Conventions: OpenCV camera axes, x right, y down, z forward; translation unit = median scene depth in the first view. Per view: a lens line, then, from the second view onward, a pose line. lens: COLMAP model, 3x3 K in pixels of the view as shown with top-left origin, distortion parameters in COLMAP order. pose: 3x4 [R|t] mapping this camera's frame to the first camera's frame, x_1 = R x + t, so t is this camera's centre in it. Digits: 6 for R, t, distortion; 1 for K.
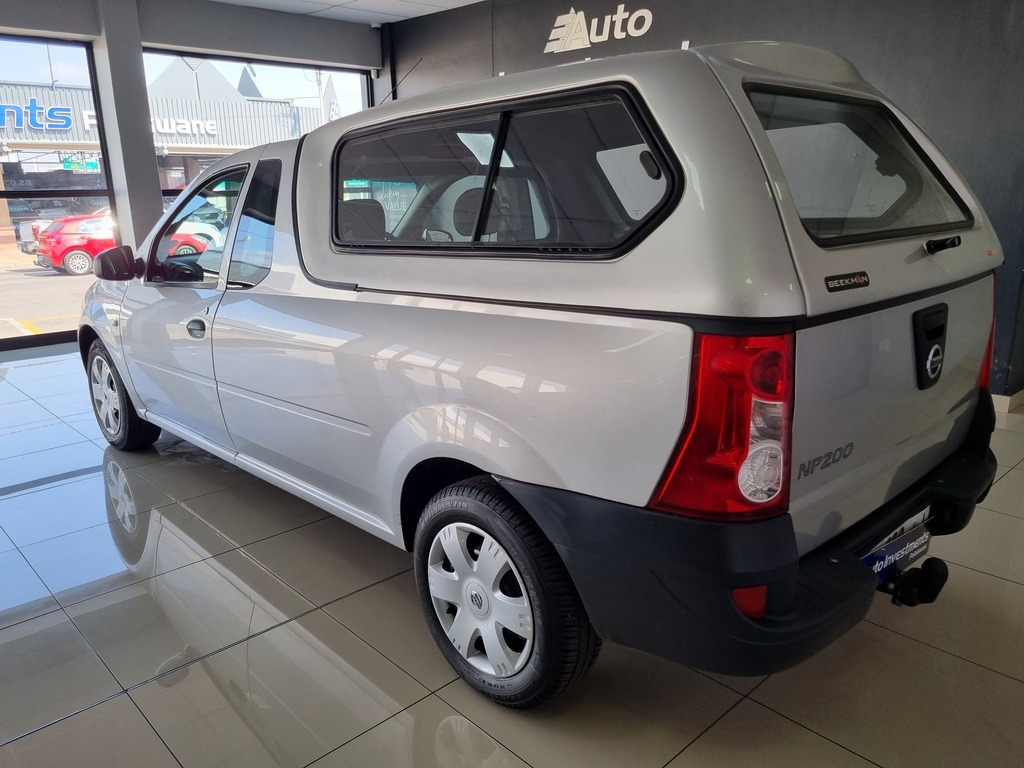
lens RADIAL K [[781.4, 0, 512.0], [0, 781.4, 384.0], [0, 0, 1]] dist [0.038495, -0.000724]
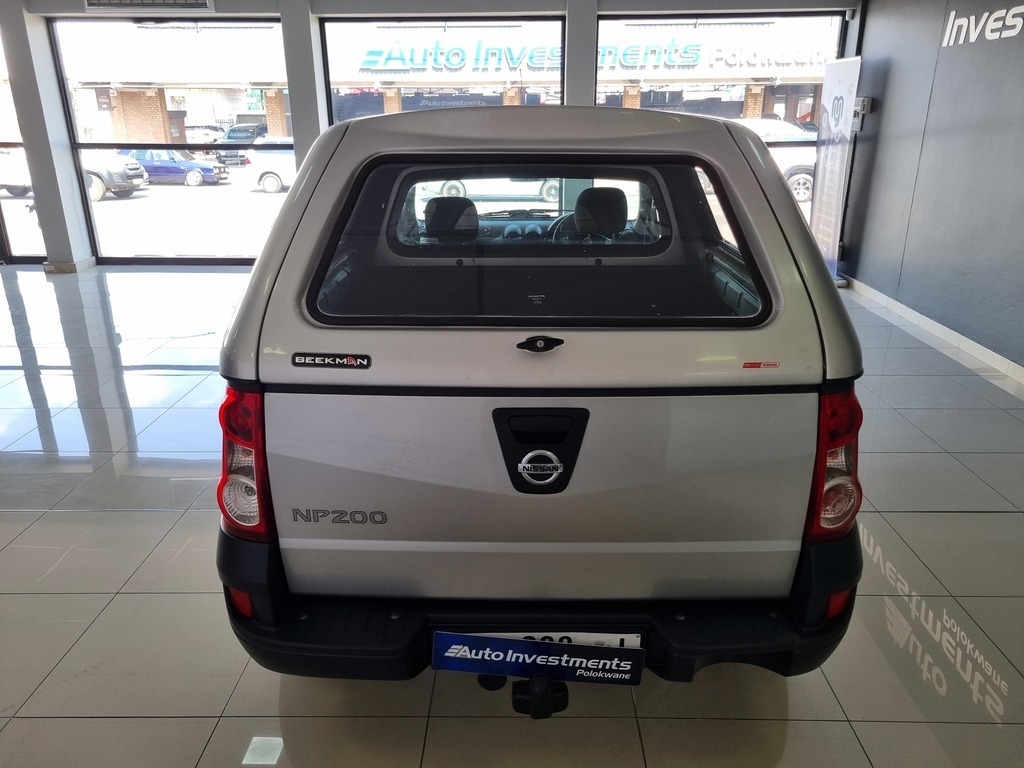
lens RADIAL K [[781.4, 0, 512.0], [0, 781.4, 384.0], [0, 0, 1]] dist [0.038495, -0.000724]
pose [[0.716568, 0.244607, -0.653221, 0.309344], [-0.184639, 0.969606, 0.160537, -0.074804], [0.672635, 0.005574, 0.739953, 0.091274]]
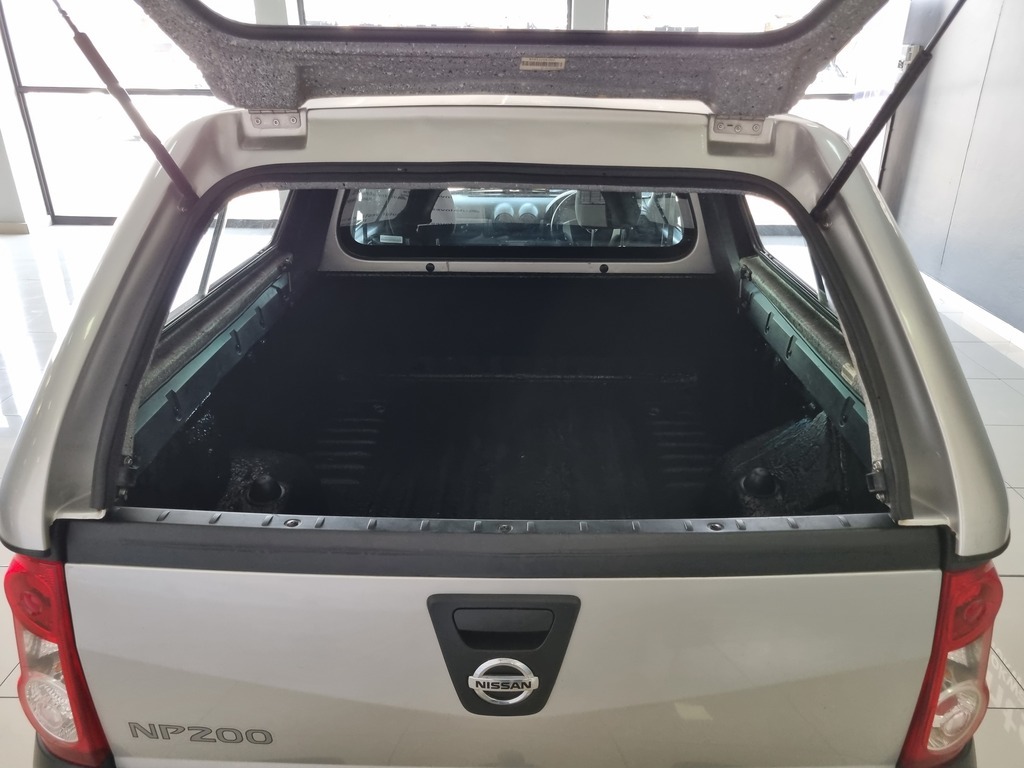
lens RADIAL K [[771.8, 0, 524.3], [0, 771.8, 384.5], [0, 0, 1]] dist [0.038646, -0.002059]
pose [[0.718094, 0.300614, -0.627672, 0.241512], [-0.193825, 0.952601, 0.234486, -0.107595], [0.668411, -0.046724, 0.742323, 0.172759]]
